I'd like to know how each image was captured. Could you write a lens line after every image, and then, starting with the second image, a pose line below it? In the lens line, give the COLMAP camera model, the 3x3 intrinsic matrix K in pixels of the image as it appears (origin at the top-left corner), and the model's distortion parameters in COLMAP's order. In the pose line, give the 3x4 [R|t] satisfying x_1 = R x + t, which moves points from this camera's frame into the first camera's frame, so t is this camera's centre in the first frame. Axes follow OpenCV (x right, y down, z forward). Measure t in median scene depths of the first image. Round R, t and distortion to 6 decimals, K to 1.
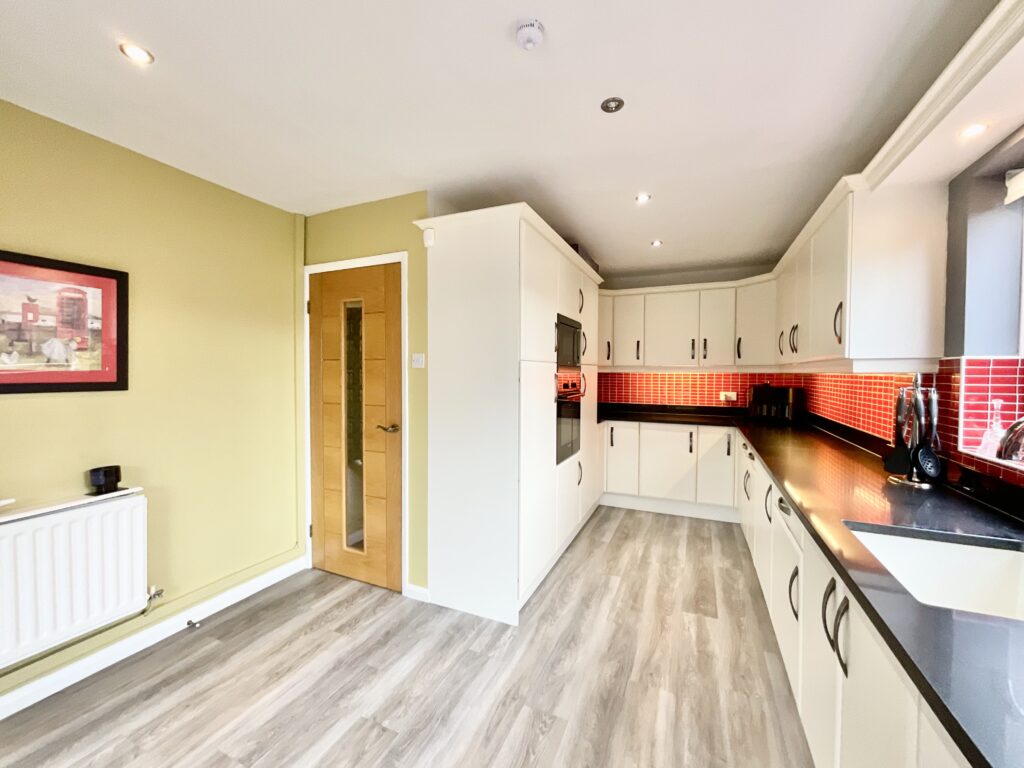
lens RADIAL K [[416.7, 0, 508.5], [0, 416.7, 384.7], [0, 0, 1]] dist [-0.000072, -0.000012]
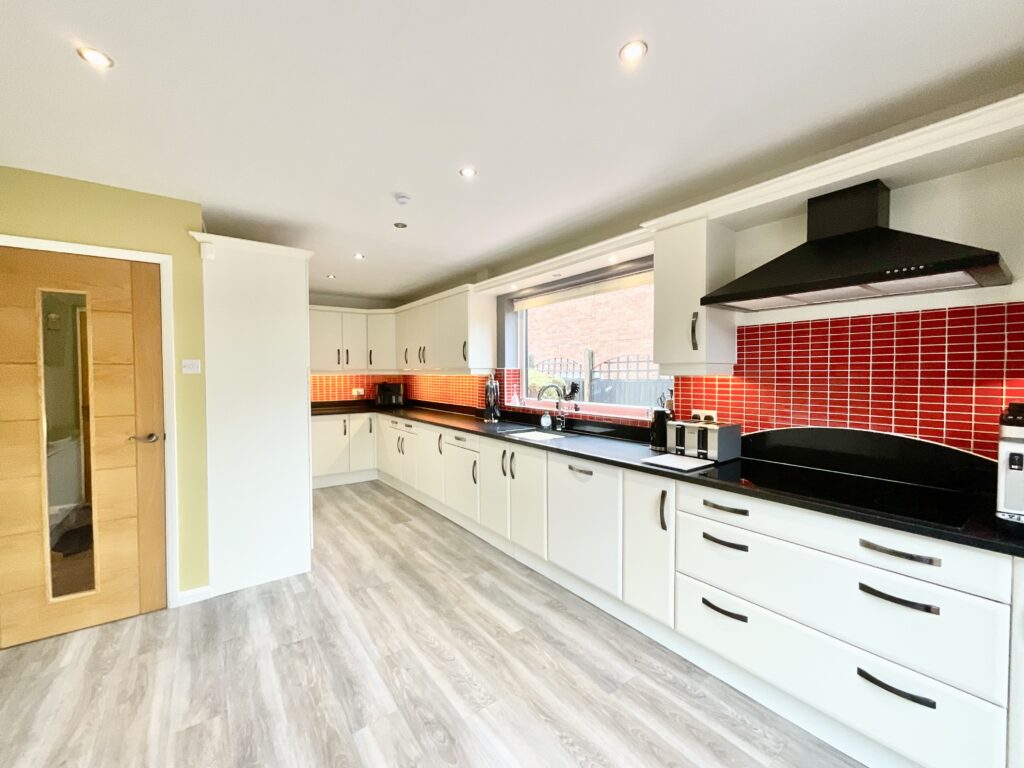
lens RADIAL K [[416.7, 0, 513.3], [0, 416.7, 382.6], [0, 0, 1]] dist [-0.000072, -0.000012]
pose [[0.486884, -0.026510, 0.873064, -0.891039], [0.032218, 0.999404, 0.012379, -0.006382], [-0.872872, 0.022101, 0.487448, -0.227069]]
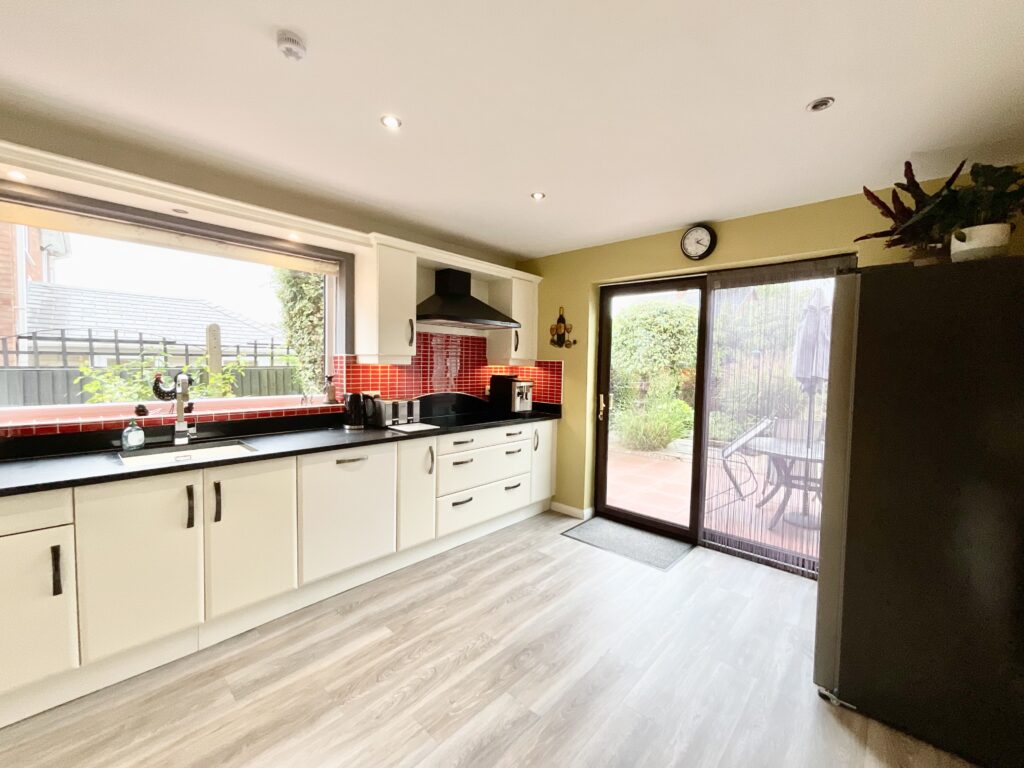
lens RADIAL K [[416.7, 0, 507.4], [0, 416.7, 385.3], [0, 0, 1]] dist [-0.000072, -0.000012]
pose [[-0.945872, -0.038989, 0.322189, -0.535769], [-0.012801, 0.996467, 0.083005, -0.050499], [-0.324287, 0.074387, -0.943029, 1.198029]]
